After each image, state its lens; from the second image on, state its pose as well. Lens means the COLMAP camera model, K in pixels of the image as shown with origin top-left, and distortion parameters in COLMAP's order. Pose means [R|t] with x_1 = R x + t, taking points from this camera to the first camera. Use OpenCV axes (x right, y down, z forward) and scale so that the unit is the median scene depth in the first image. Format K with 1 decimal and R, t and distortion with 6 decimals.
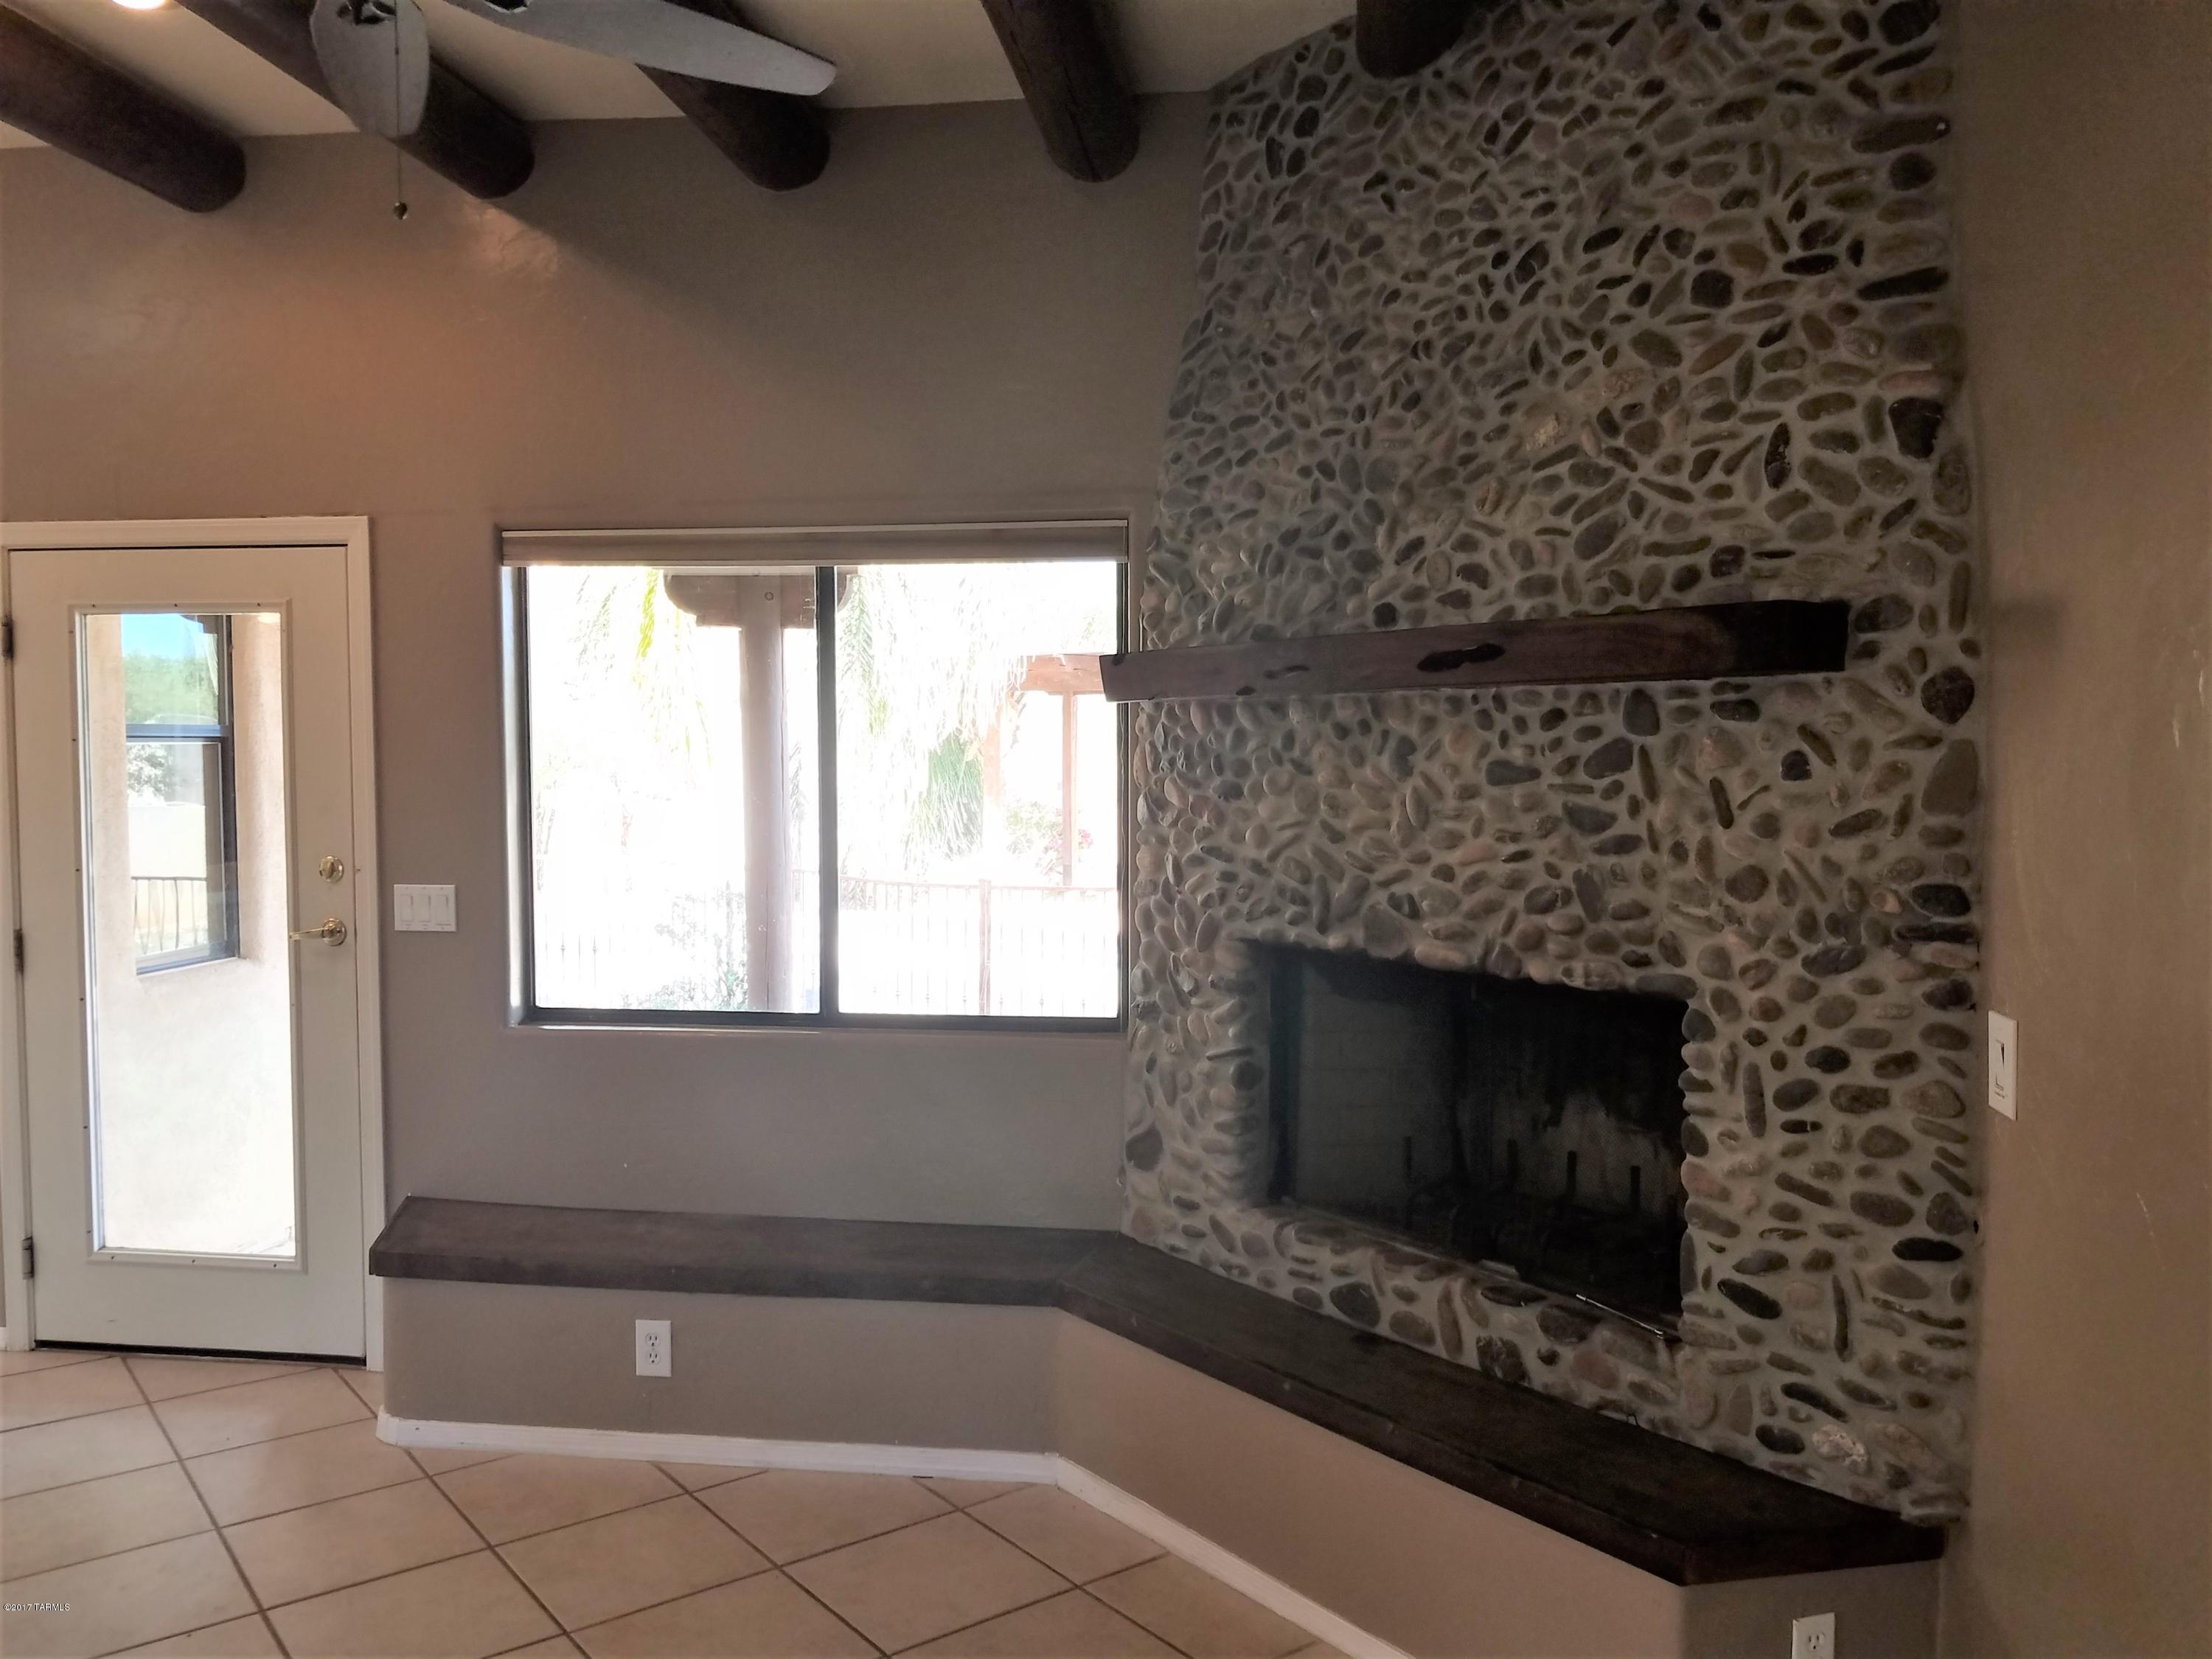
lens RADIAL K [[1684.2, 0, 1106.0], [0, 1684.2, 829.5], [0, 0, 1]] dist [-0.003474, -0.004069]
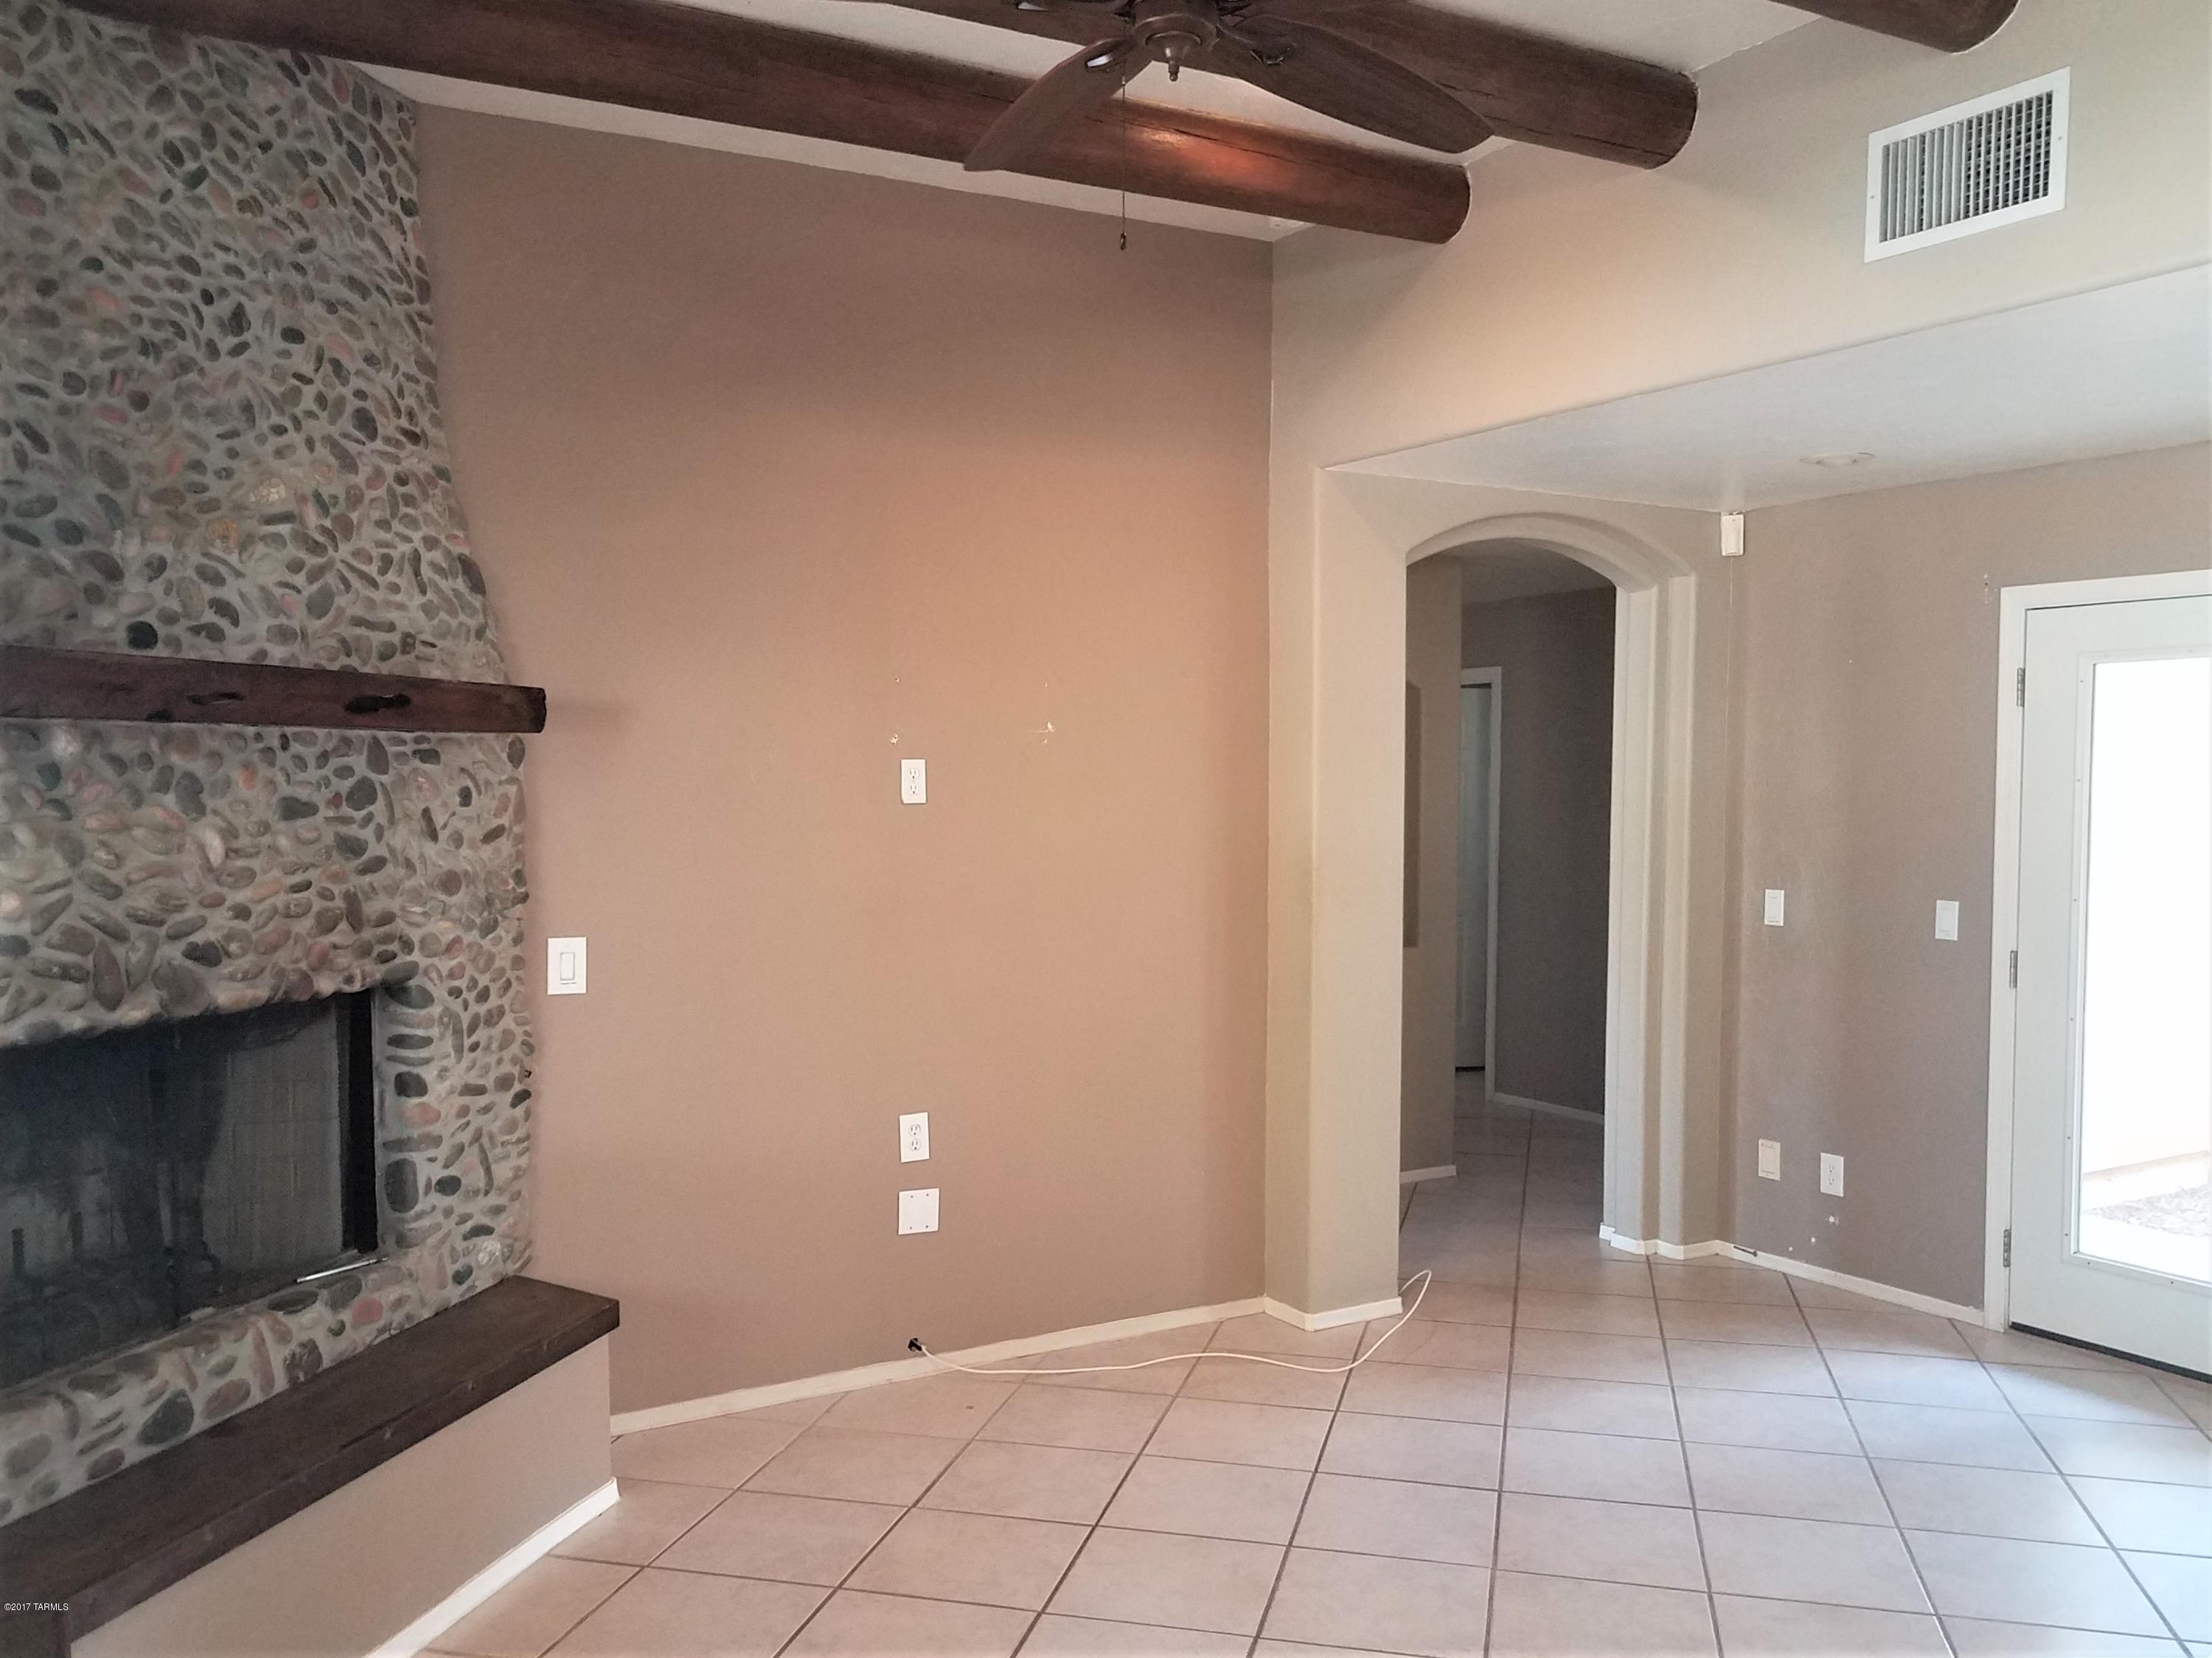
lens RADIAL K [[1712.5, 0, 1106.0], [0, 1712.5, 829.0], [0, 0, 1]] dist [0.001301, 0.002678]
pose [[-0.604840, -0.024242, 0.795978, -0.970815], [0.036173, 0.997668, 0.057872, -0.067332], [-0.795525, 0.063796, -0.602552, 1.294884]]
